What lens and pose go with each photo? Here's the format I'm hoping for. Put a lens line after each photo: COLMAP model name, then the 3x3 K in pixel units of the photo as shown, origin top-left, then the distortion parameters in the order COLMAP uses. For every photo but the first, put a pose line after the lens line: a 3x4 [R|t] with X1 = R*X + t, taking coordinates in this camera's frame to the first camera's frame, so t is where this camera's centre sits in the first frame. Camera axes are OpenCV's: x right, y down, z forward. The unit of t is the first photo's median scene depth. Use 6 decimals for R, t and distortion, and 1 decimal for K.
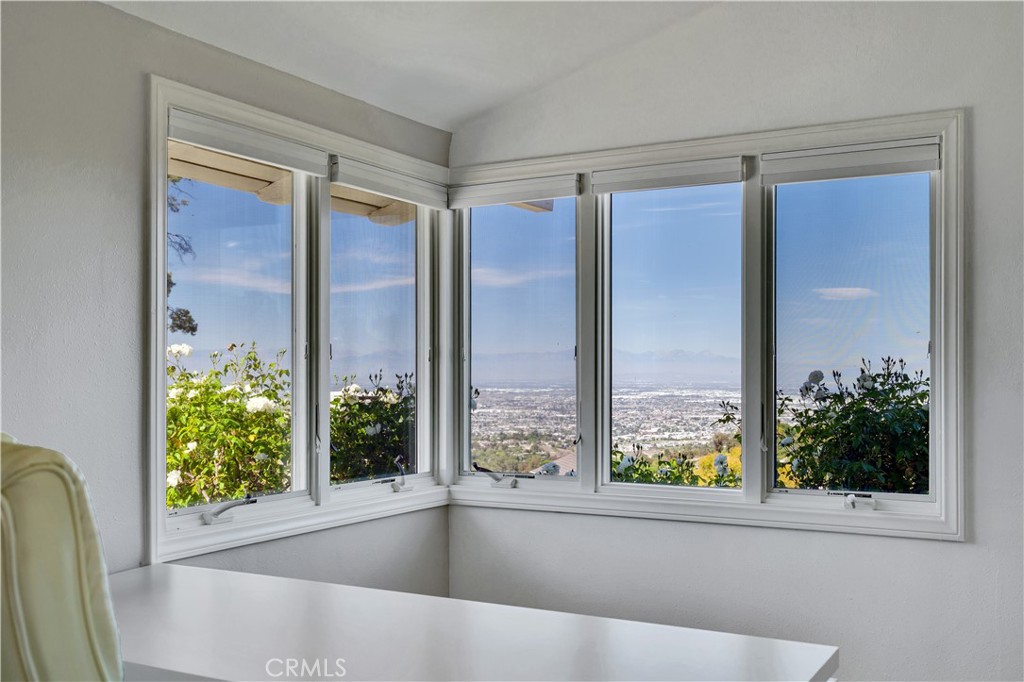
lens RADIAL K [[938.4, 0, 513.9], [0, 938.4, 352.2], [0, 0, 1]] dist [0.011693, 0.000000]
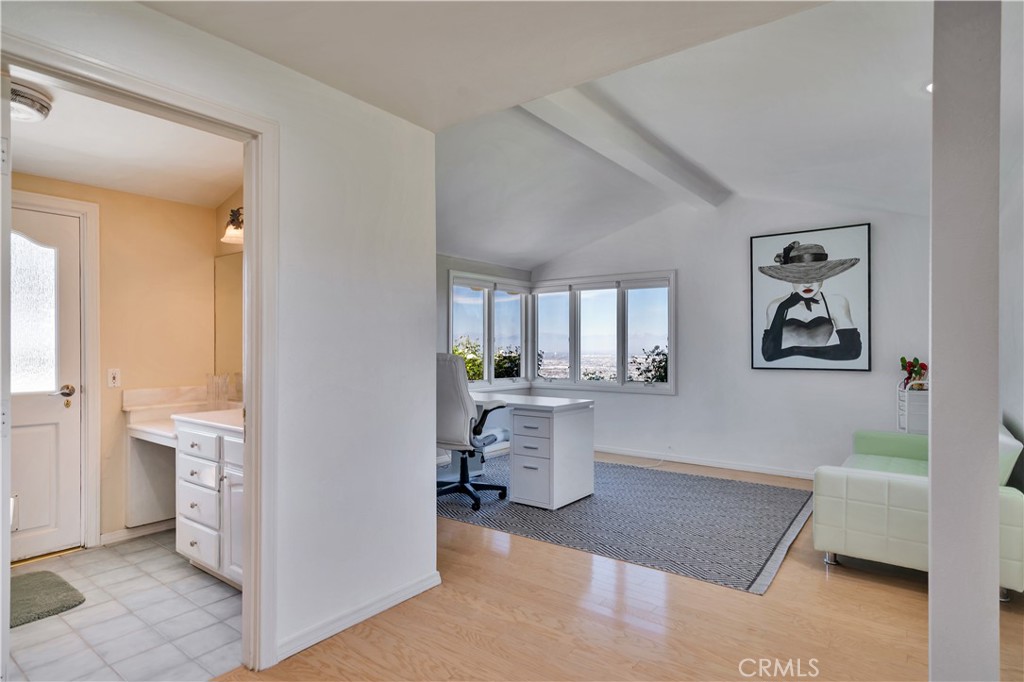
lens RADIAL K [[533.4, 0, 513.8], [0, 533.4, 342.6], [0, 0, 1]] dist [0.003445, -0.000233]
pose [[0.988640, 0.001436, -0.150296, 0.147586], [0.000808, 0.999889, 0.014866, -0.017095], [0.150301, -0.014819, 0.988529, -0.807589]]
